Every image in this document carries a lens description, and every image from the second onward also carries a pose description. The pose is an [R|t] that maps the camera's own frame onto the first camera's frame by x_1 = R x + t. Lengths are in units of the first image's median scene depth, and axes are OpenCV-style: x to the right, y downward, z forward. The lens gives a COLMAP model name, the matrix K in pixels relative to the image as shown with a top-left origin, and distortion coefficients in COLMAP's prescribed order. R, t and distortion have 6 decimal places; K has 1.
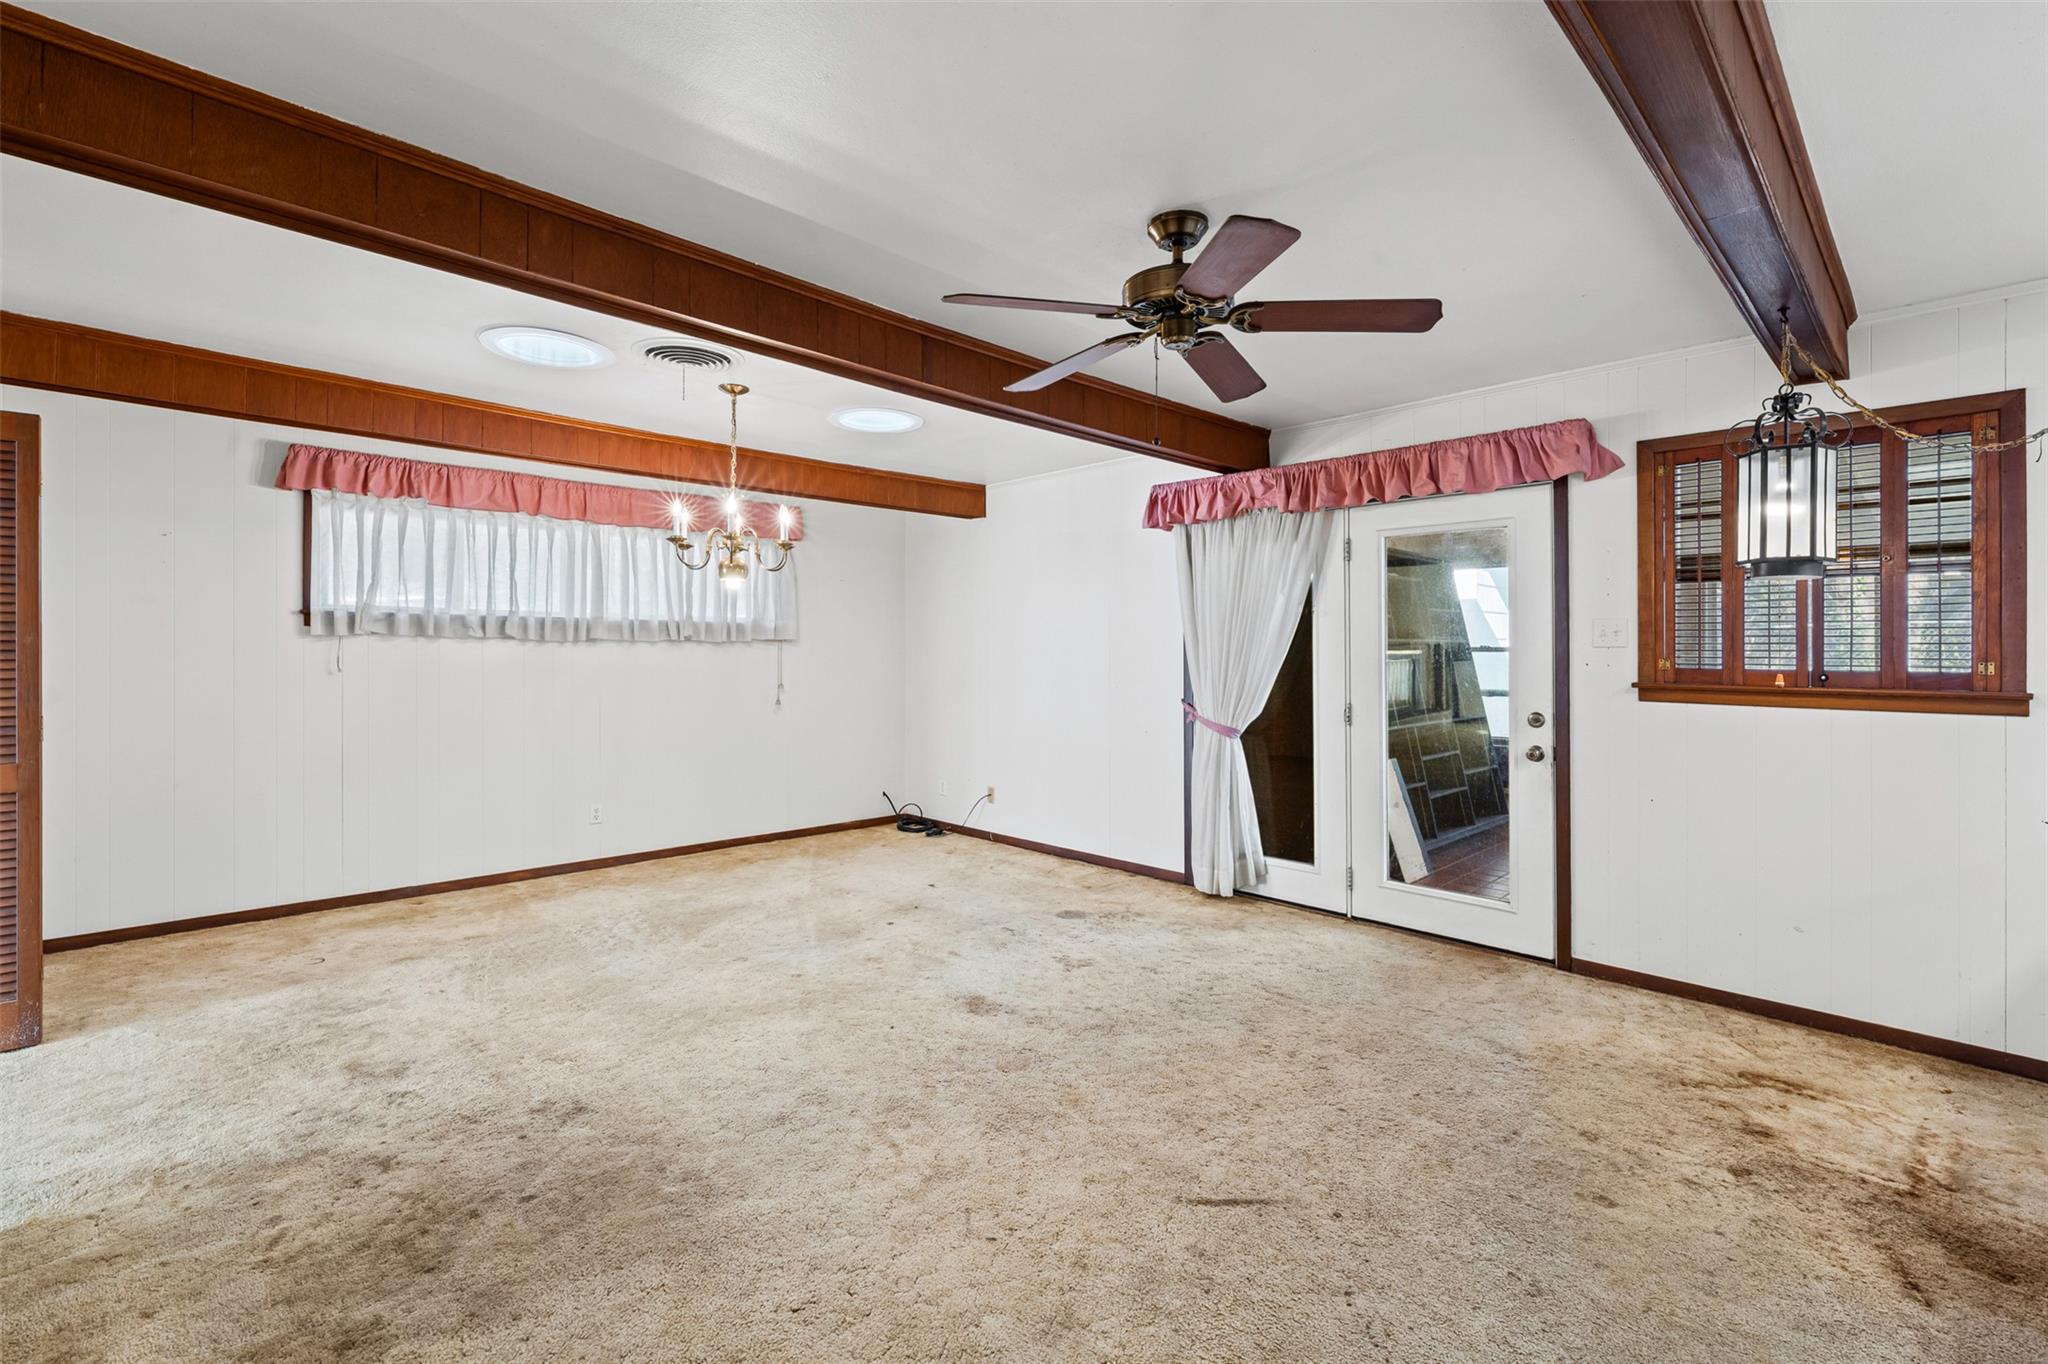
lens RADIAL K [[911.3, 0, 1025.6], [0, 911.3, 647.2], [0, 0, 1]] dist [0.000464, 0.000201]
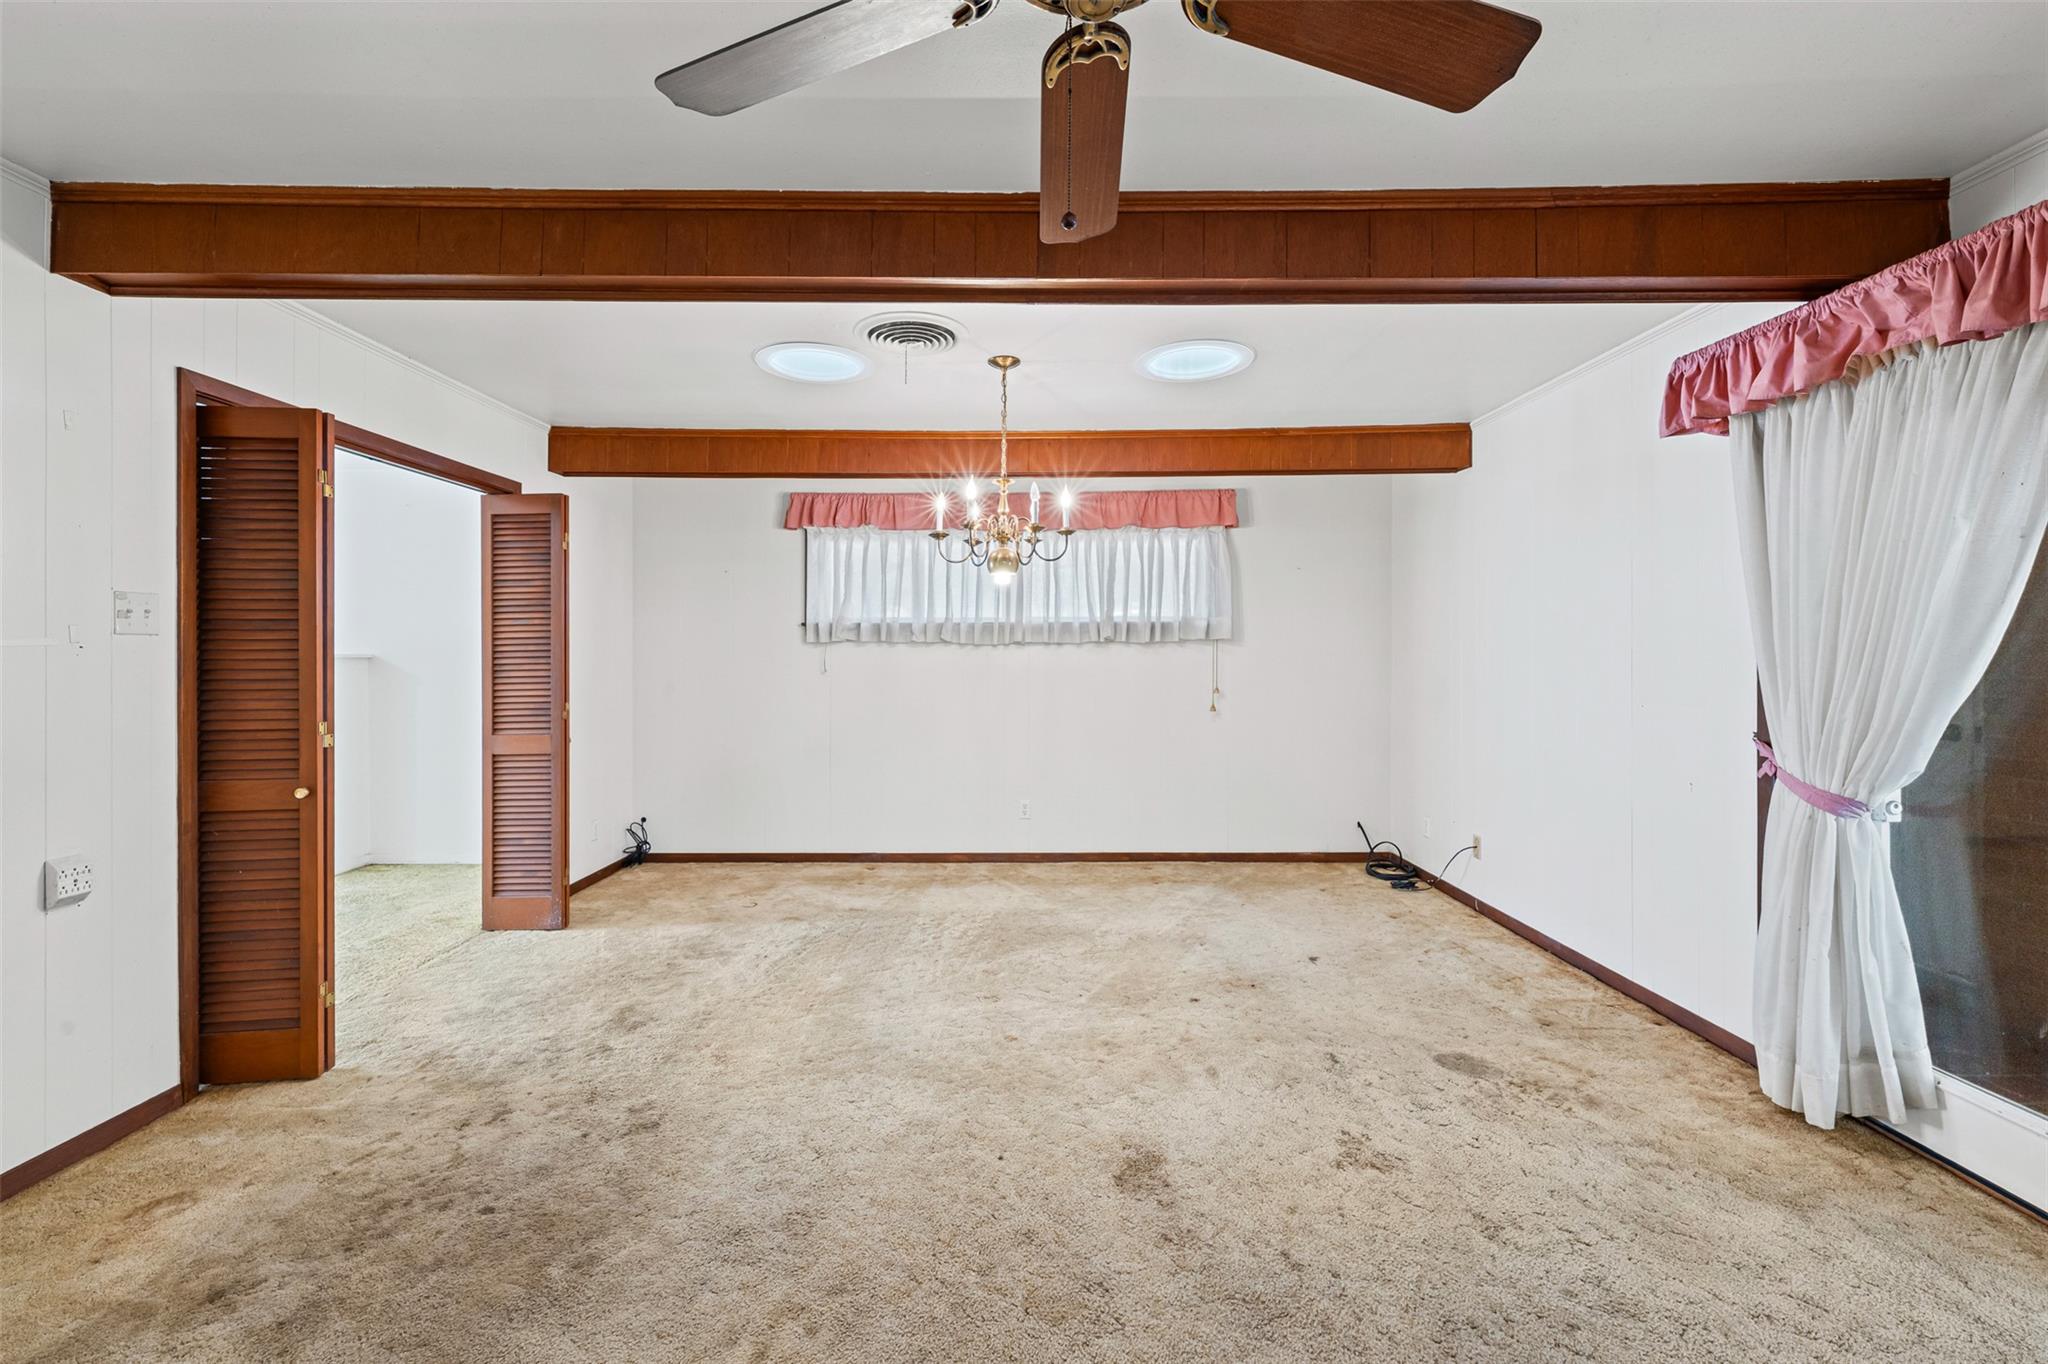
lens RADIAL K [[848.6, 0, 1021.3], [0, 848.6, 654.1], [0, 0, 1]] dist [-0.001251, -0.000028]
pose [[0.711647, -0.006567, -0.702506, 0.287109], [0.011376, 0.999933, 0.002177, 0.003909], [0.702445, -0.009541, 0.711674, 0.423552]]
